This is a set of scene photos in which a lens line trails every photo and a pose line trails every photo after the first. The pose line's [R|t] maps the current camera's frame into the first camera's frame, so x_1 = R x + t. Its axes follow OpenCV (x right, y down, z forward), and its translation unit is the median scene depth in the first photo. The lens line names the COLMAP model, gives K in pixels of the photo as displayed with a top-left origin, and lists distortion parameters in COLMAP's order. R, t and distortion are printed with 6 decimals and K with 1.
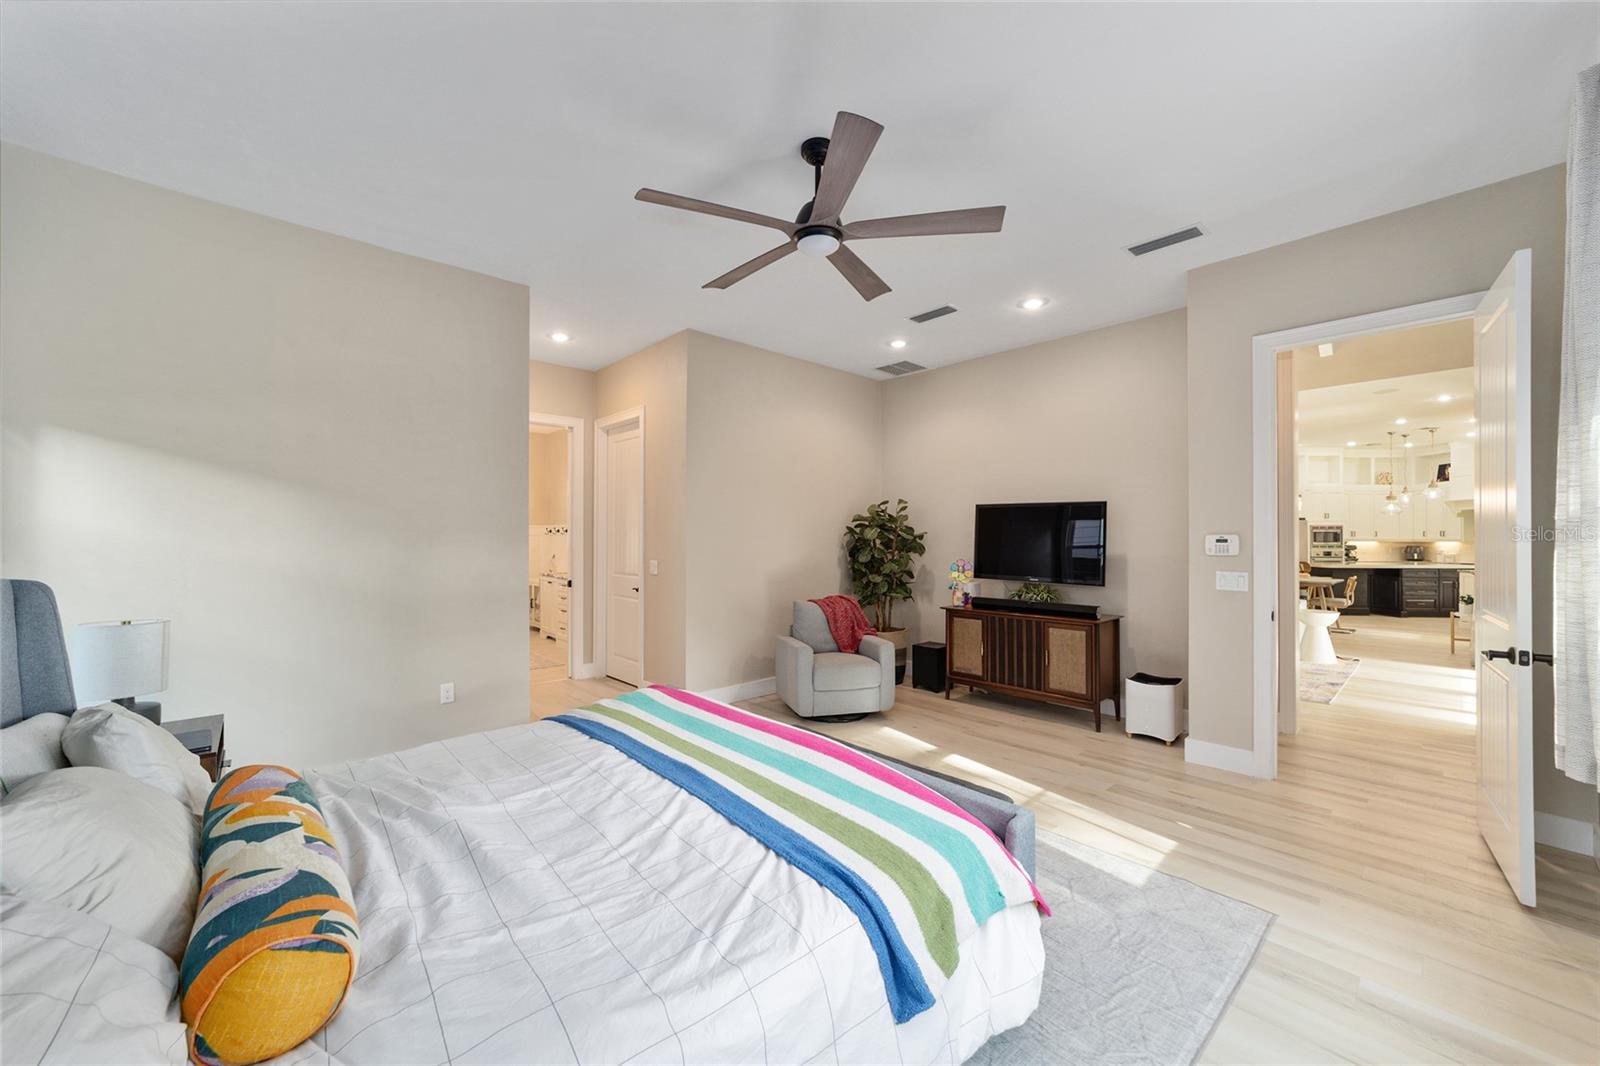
lens RADIAL K [[613.1, 0, 796.8], [0, 613.1, 533.7], [0, 0, 1]] dist [-0.016108, 0.008977]
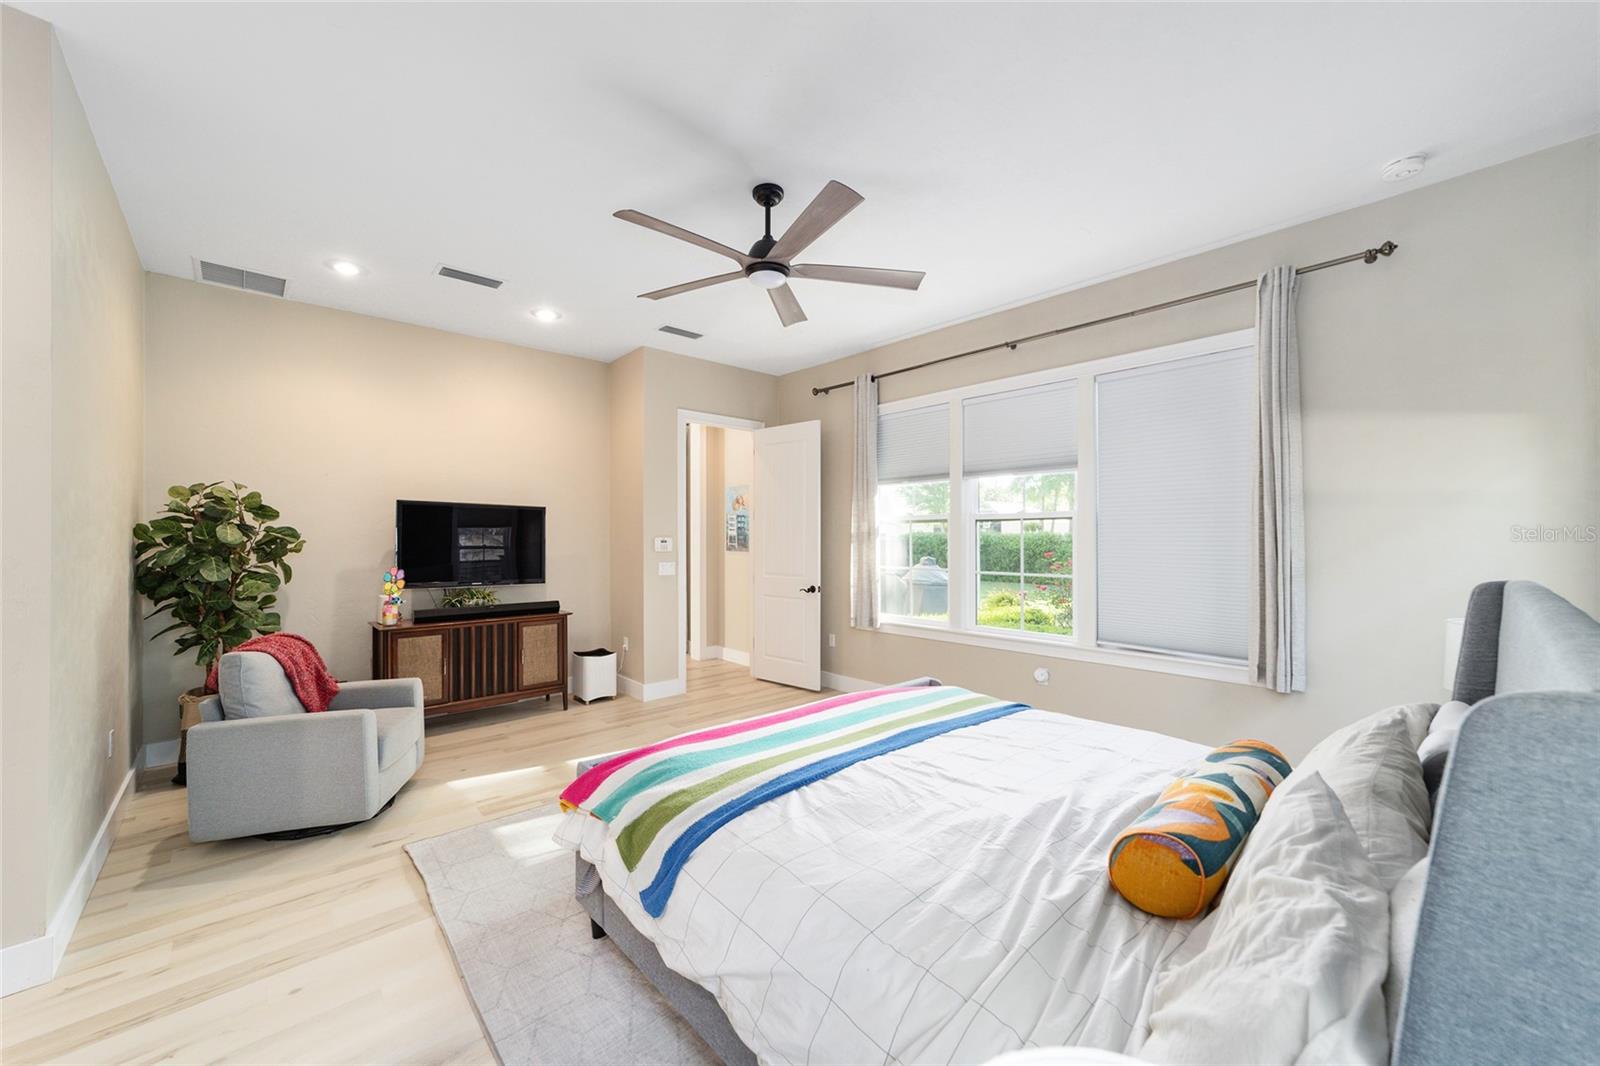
lens RADIAL K [[613.1, 0, 796.8], [0, 613.1, 533.7], [0, 0, 1]] dist [-0.016108, 0.008977]
pose [[0.003653, 0.006339, 0.999973, -0.663152], [-0.006900, 0.999956, -0.006314, -0.000404], [-0.999970, -0.006877, 0.003697, 0.578337]]
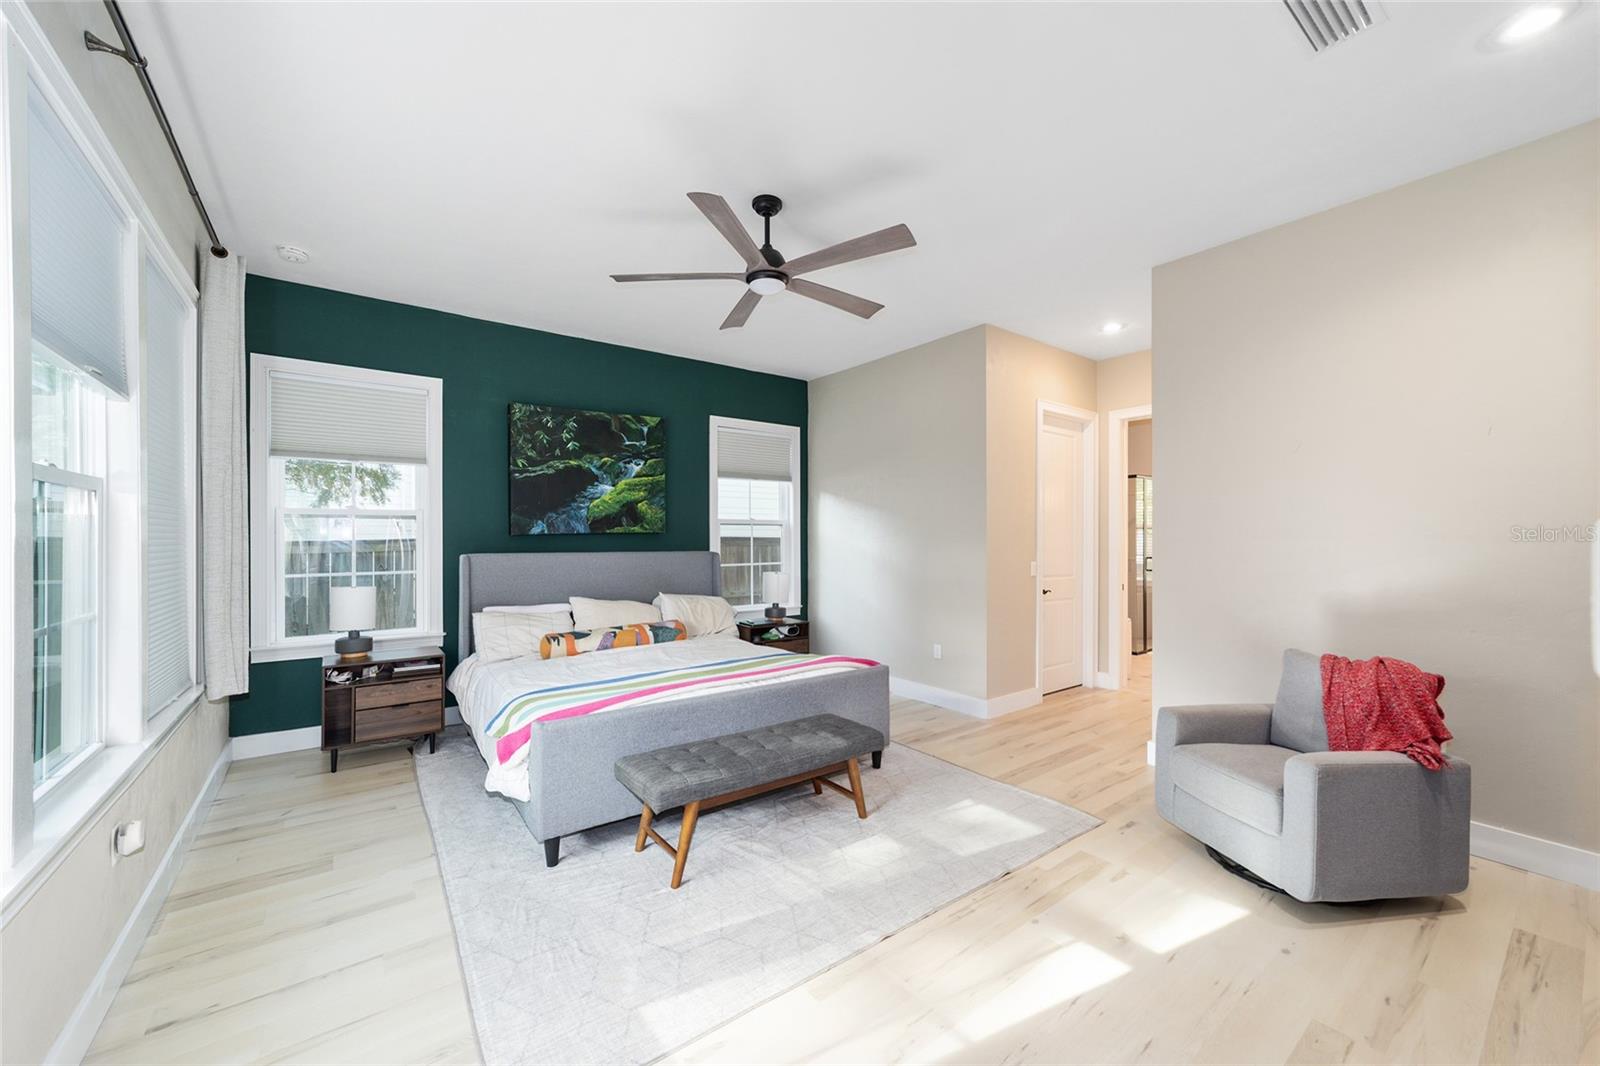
lens RADIAL K [[613.1, 0, 796.8], [0, 613.1, 533.7], [0, 0, 1]] dist [-0.016108, 0.008977]
pose [[-0.096826, -0.006265, -0.995282, 0.726717], [0.005654, 0.999961, -0.006845, 0.003503], [0.995285, -0.006290, -0.096786, 0.716852]]
